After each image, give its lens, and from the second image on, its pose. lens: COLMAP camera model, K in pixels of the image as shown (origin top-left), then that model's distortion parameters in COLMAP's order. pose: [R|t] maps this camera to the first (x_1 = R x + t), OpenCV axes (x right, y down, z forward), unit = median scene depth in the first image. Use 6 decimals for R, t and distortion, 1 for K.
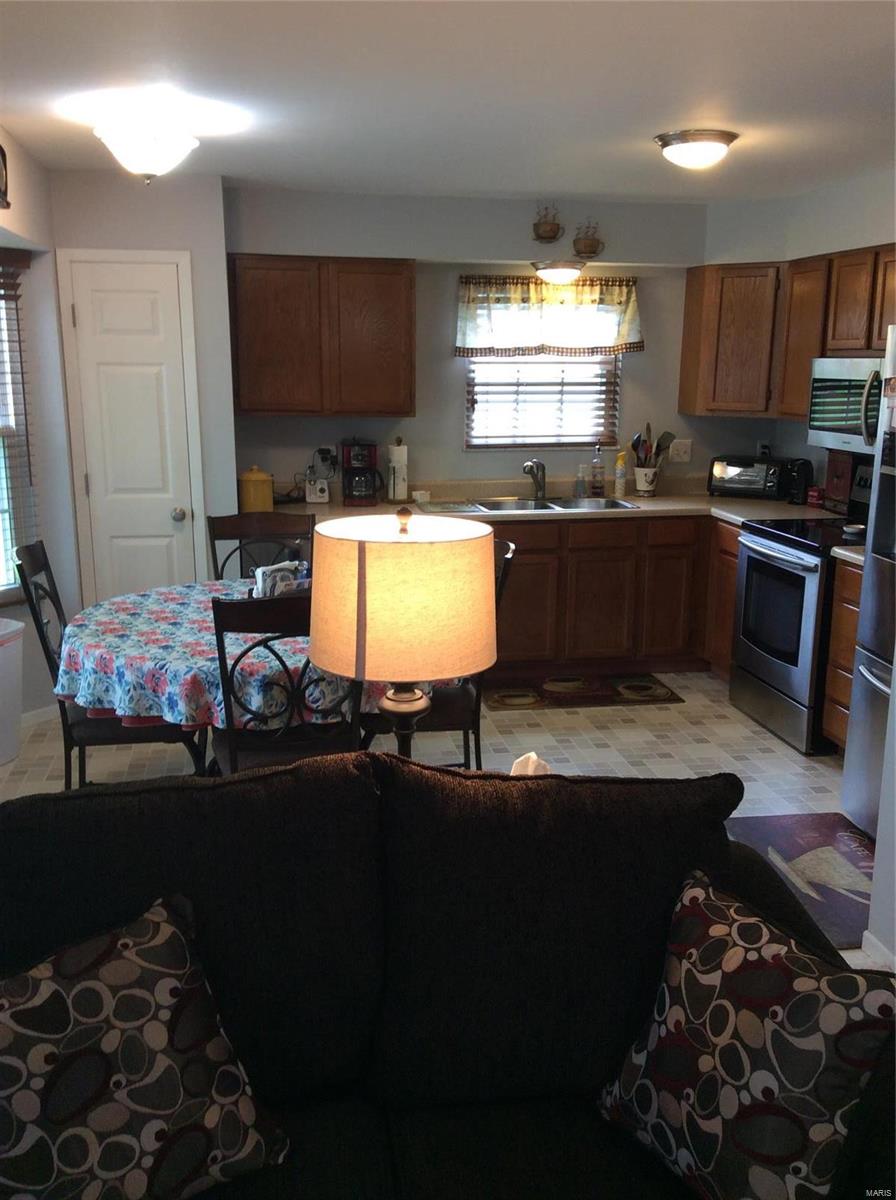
lens RADIAL K [[1102.8, 0, 442.1], [0, 1102.8, 608.2], [0, 0, 1]] dist [0.218643, -0.554403]
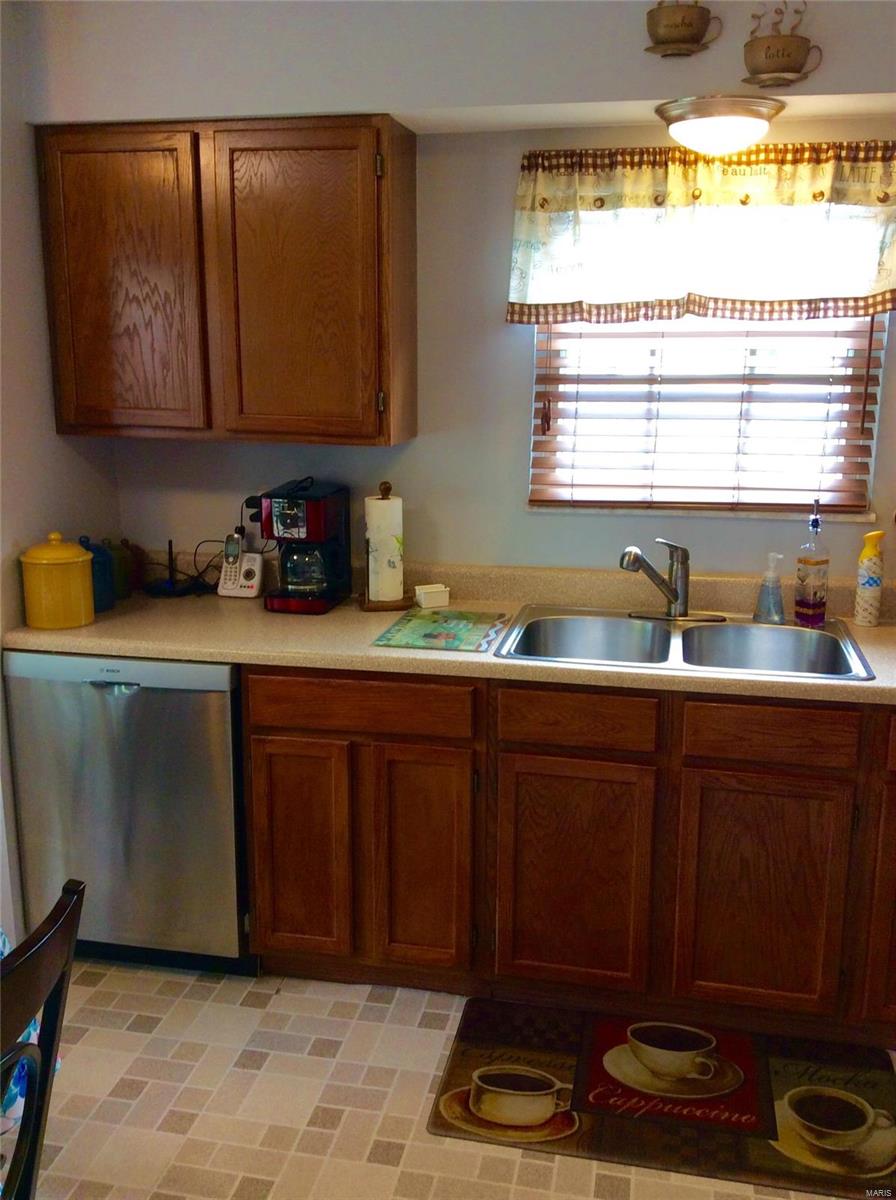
lens RADIAL K [[1086.7, 0, 448.0], [0, 1086.7, 600.0], [0, 0, 1]] dist [0.165354, -0.315704]
pose [[0.929083, 0.080520, -0.361000, 0.173341], [-0.079741, 0.996669, 0.017081, -0.111084], [0.361173, 0.012917, 0.932409, 0.544372]]
